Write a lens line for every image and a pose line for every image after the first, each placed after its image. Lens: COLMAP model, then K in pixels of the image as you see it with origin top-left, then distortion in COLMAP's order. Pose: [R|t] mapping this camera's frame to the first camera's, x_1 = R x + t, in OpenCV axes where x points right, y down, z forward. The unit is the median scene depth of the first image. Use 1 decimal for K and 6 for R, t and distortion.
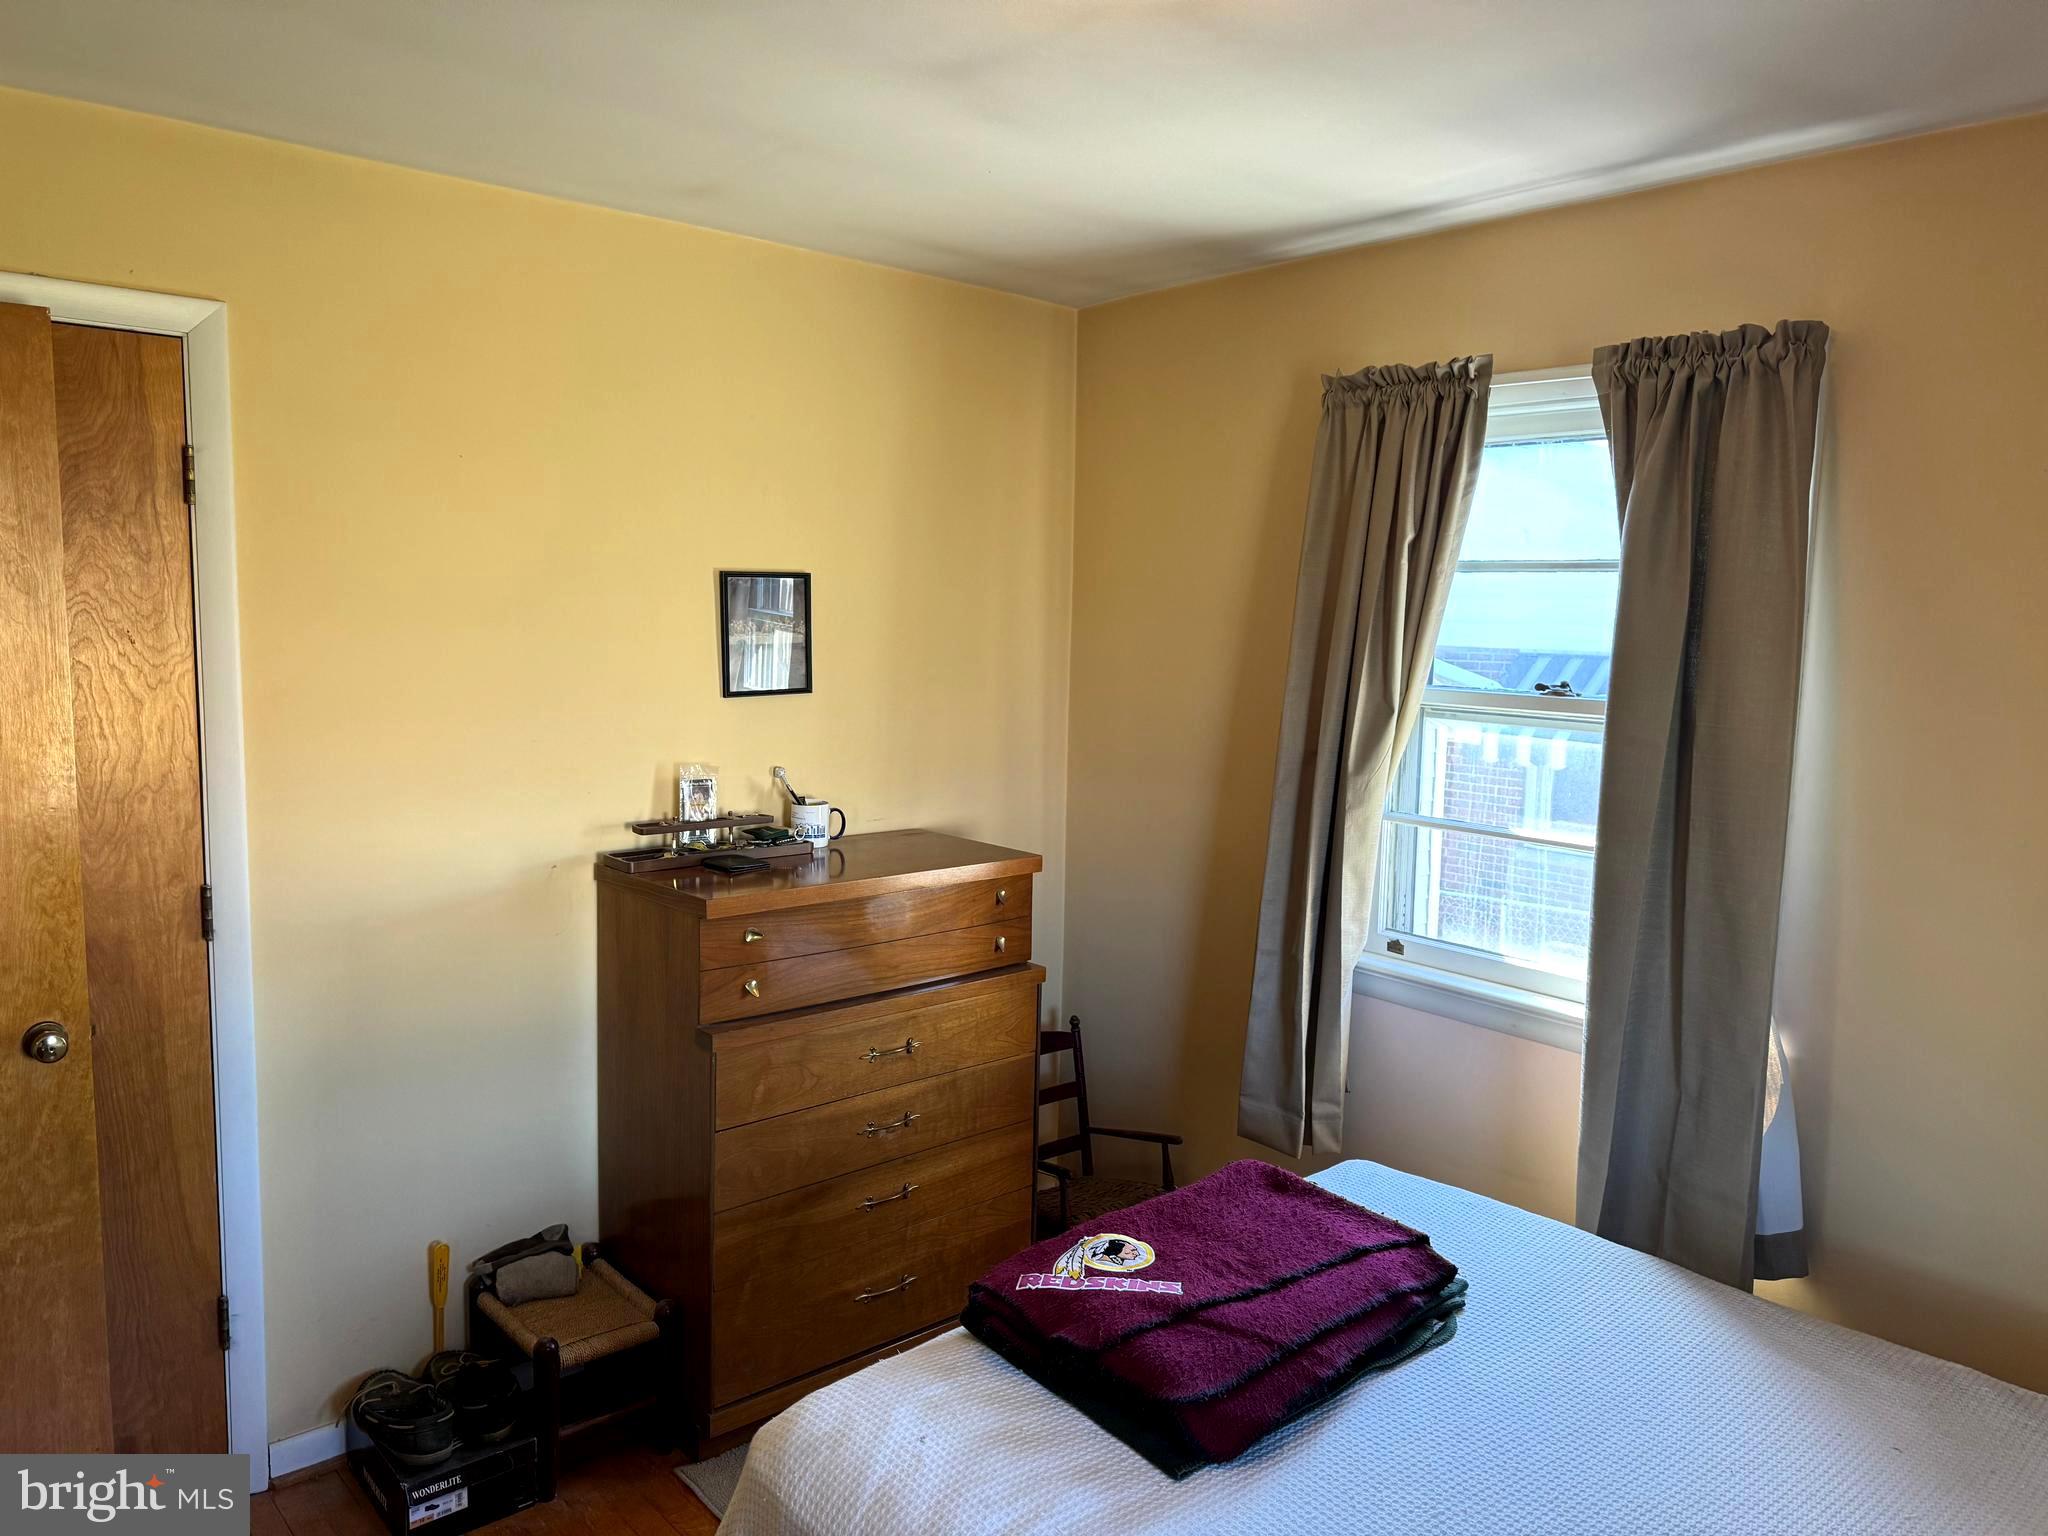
lens RADIAL K [[1446.9, 0, 1028.8], [0, 1446.9, 768.0], [0, 0, 1]] dist [0.027236, -0.009245]
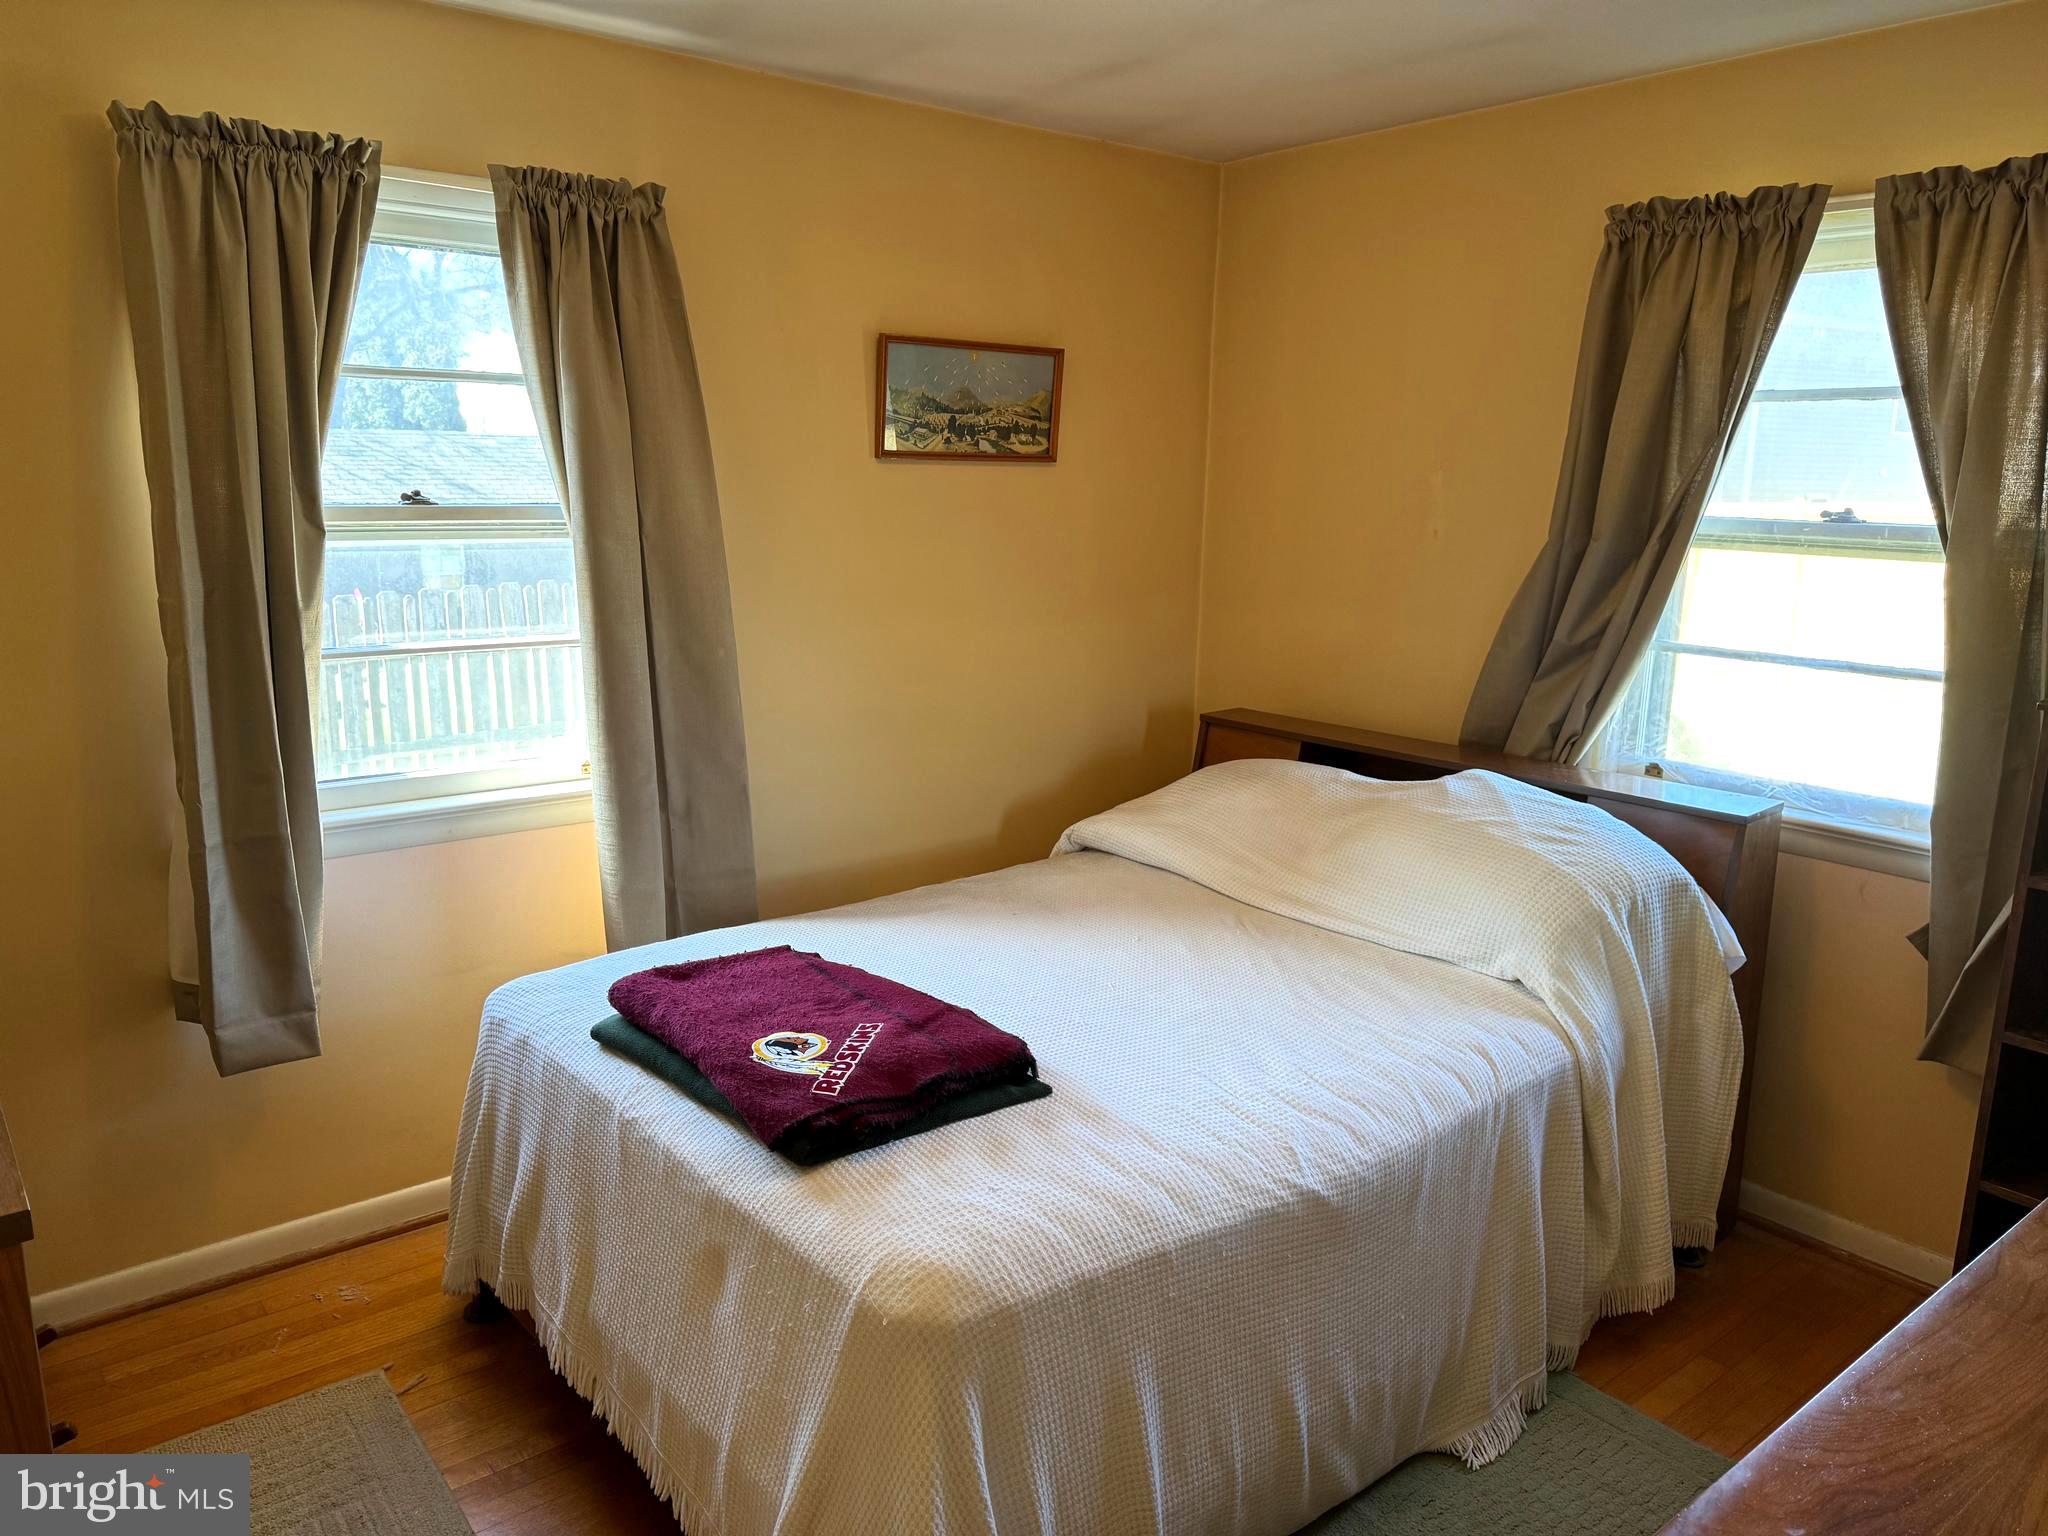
lens RADIAL K [[1446.9, 0, 1025.7], [0, 1446.9, 772.8], [0, 0, 1]] dist [0.027236, -0.009245]
pose [[0.028161, -0.234288, 0.971759, -0.733334], [0.101309, 0.967808, 0.230400, -0.067117], [-0.994456, 0.091960, 0.050990, 0.608744]]
